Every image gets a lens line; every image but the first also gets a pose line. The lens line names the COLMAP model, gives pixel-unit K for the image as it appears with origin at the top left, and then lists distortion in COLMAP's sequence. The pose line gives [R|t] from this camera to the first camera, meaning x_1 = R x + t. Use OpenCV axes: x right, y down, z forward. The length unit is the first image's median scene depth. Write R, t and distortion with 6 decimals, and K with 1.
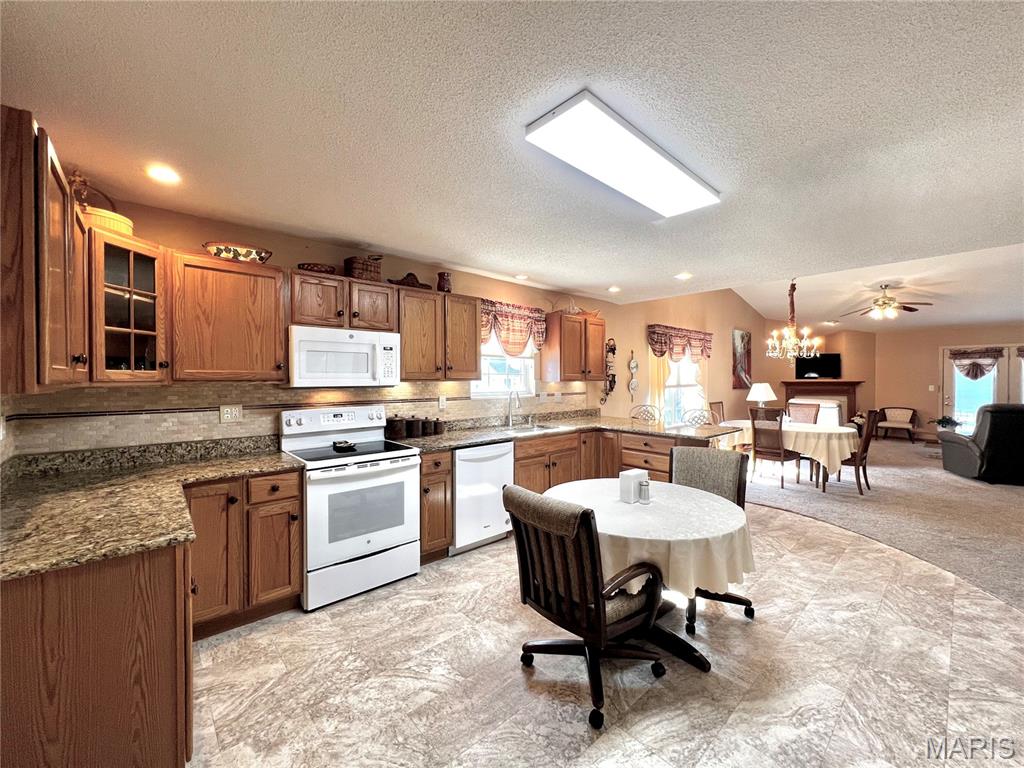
lens RADIAL K [[412.0, 0, 511.1], [0, 412.0, 382.3], [0, 0, 1]] dist [-0.002894, 0.000624]
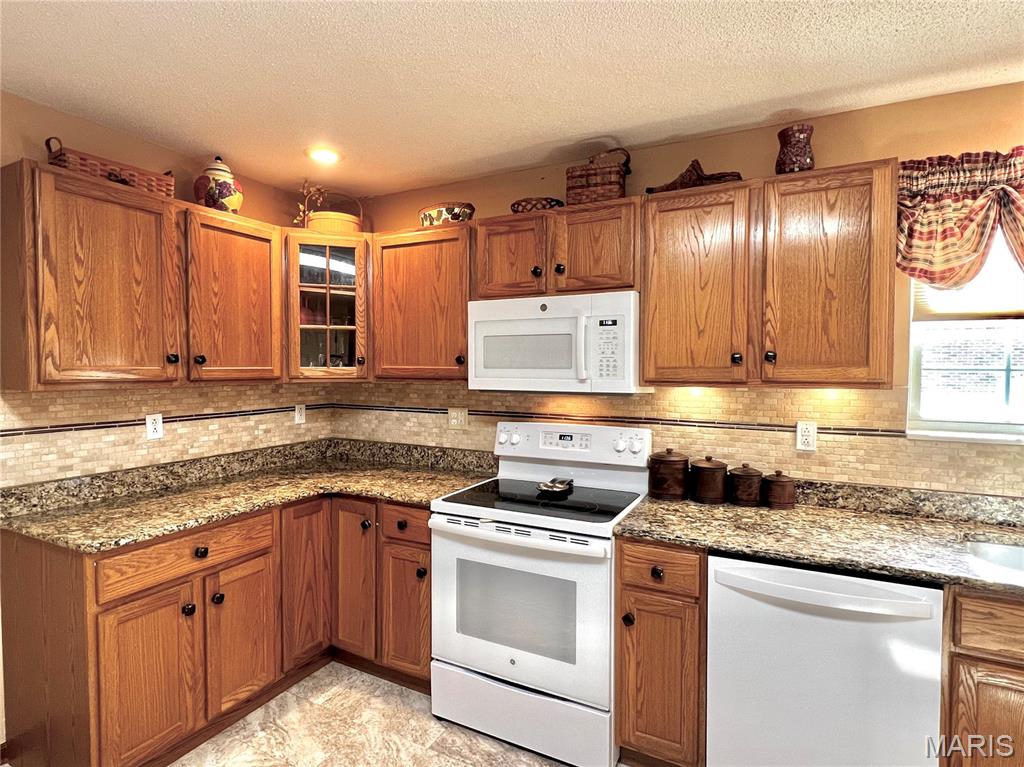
lens RADIAL K [[537.3, 0, 510.5], [0, 537.3, 385.1], [0, 0, 1]] dist [0.003088, -0.003781]
pose [[0.360203, 0.034122, -0.932250, 0.329745], [-0.014513, 0.999415, 0.030973, -0.023481], [0.932761, 0.002373, 0.360488, 0.694144]]
